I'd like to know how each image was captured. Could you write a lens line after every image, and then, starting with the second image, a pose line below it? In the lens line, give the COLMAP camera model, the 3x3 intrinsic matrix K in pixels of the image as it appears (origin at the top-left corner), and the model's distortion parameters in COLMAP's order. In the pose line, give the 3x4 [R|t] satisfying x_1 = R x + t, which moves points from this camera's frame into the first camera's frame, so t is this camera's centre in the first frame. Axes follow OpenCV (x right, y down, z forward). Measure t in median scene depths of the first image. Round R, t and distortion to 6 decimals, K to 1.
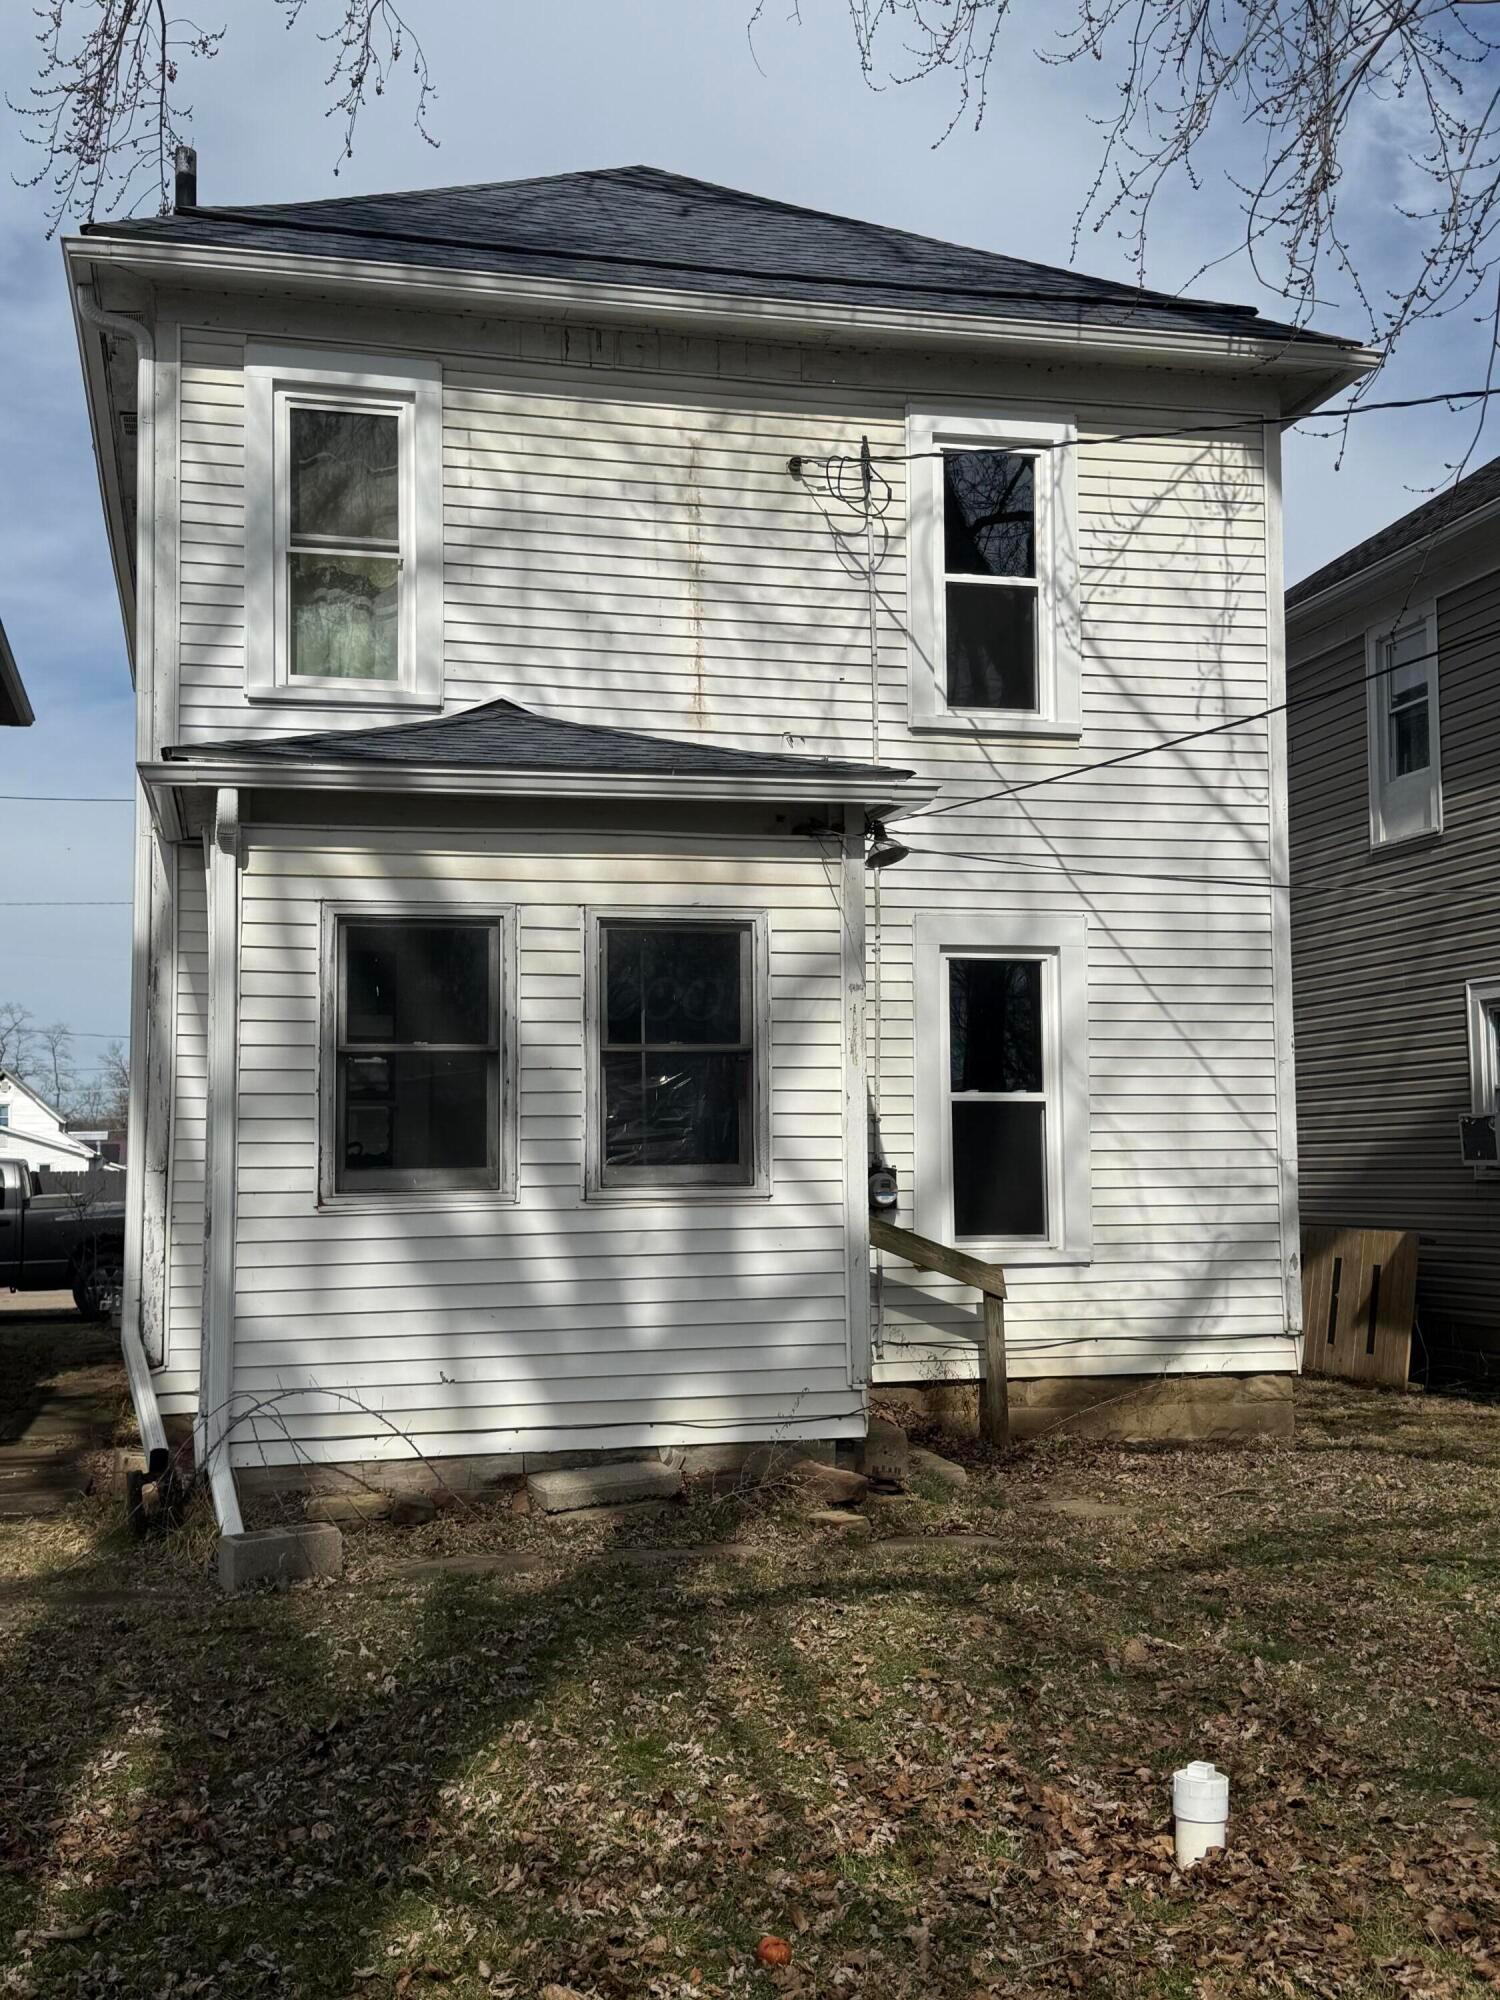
lens RADIAL K [[2222.4, 0, 733.9], [0, 2222.4, 1005.9], [0, 0, 1]] dist [0.069369, 0.000000]
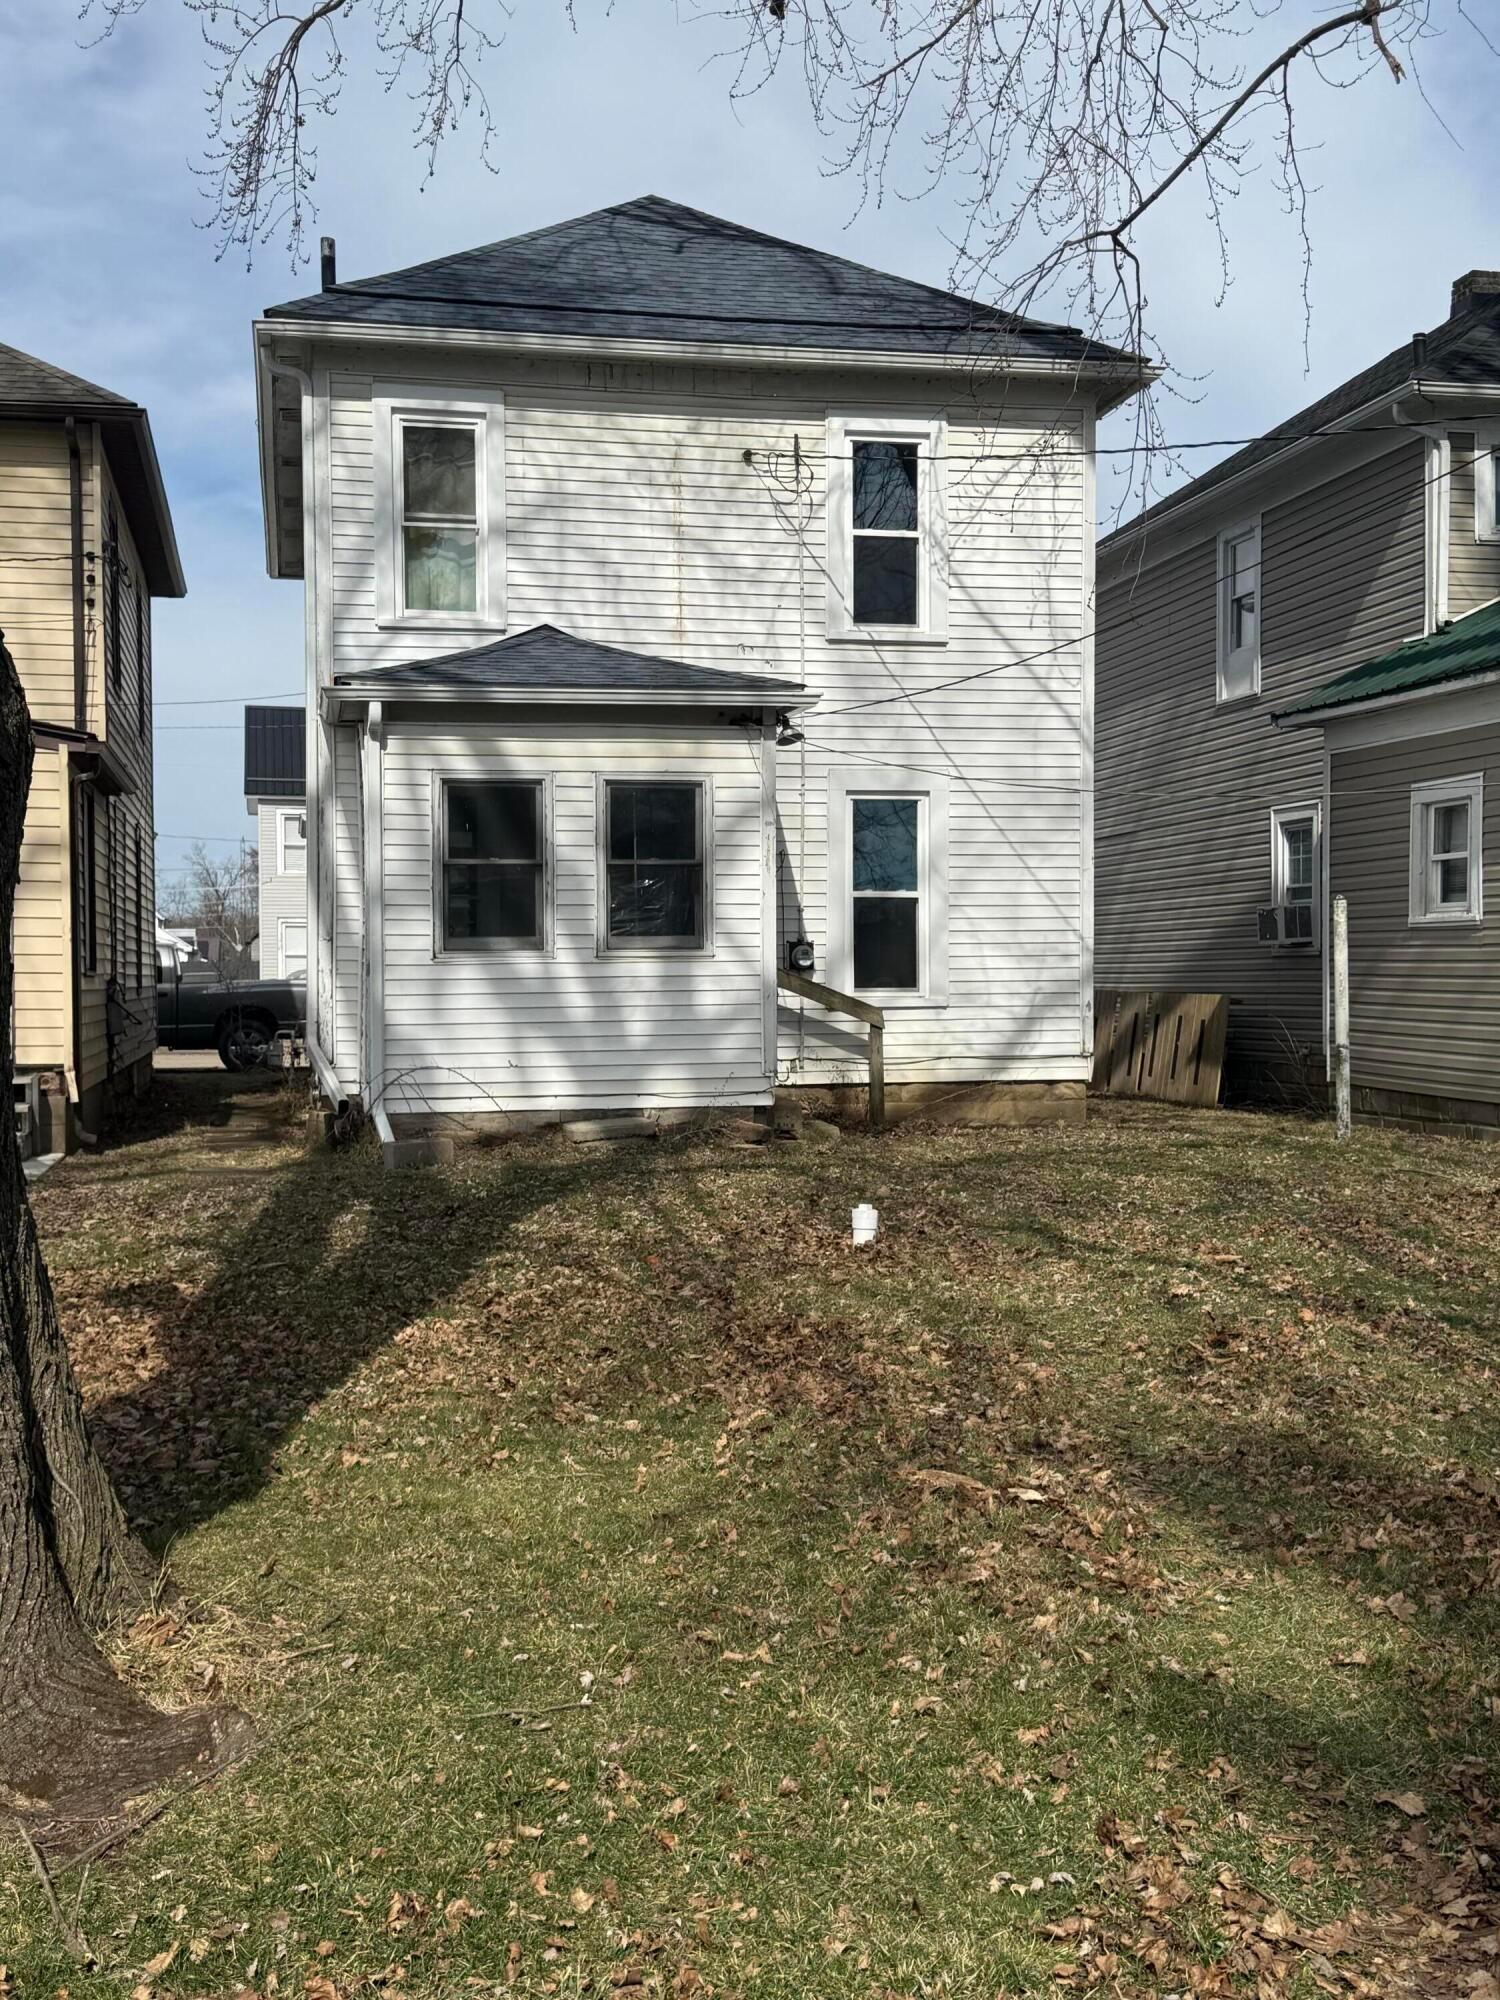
lens RADIAL K [[2222.4, 0, 723.9], [0, 2222.4, 1052.7], [0, 0, 1]] dist [0.069369, 0.000000]
pose [[0.999306, 0.004827, -0.036933, 0.069350], [-0.000736, 0.993933, 0.109986, -0.017151], [0.037240, -0.109882, 0.993247, -0.496984]]
